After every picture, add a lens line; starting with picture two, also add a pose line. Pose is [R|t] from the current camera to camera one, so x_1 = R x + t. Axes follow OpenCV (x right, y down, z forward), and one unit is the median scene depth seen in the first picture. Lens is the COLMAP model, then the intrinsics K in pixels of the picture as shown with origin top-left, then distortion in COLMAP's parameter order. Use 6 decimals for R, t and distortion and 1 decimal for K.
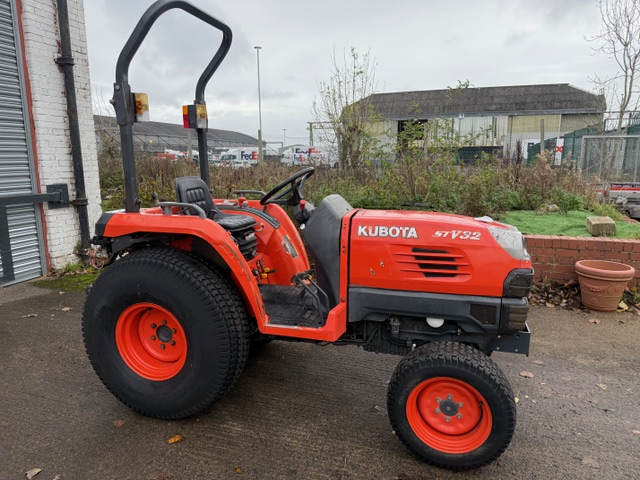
lens RADIAL K [[444.3, 0, 321.8], [0, 444.3, 243.2], [0, 0, 1]] dist [0.004629, -0.021305]
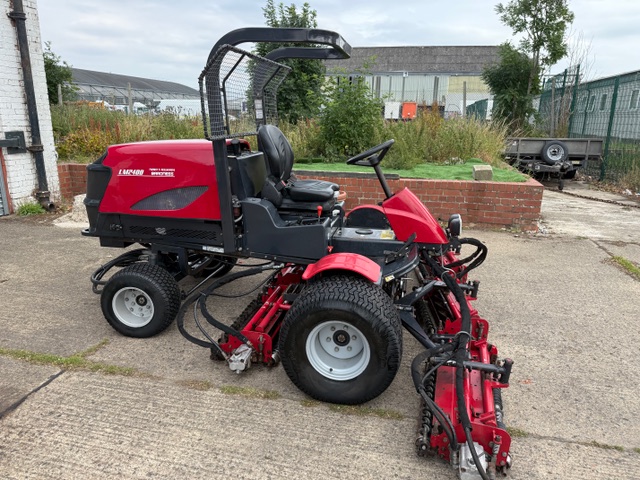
lens RADIAL K [[444.3, 0, 318.7], [0, 444.3, 237.4], [0, 0, 1]] dist [0.004629, -0.021305]
pose [[0.993465, -0.008831, 0.113799, 0.021105], [-0.000434, 0.996703, 0.081130, 0.037931], [-0.114140, -0.080649, 0.990186, -0.182880]]
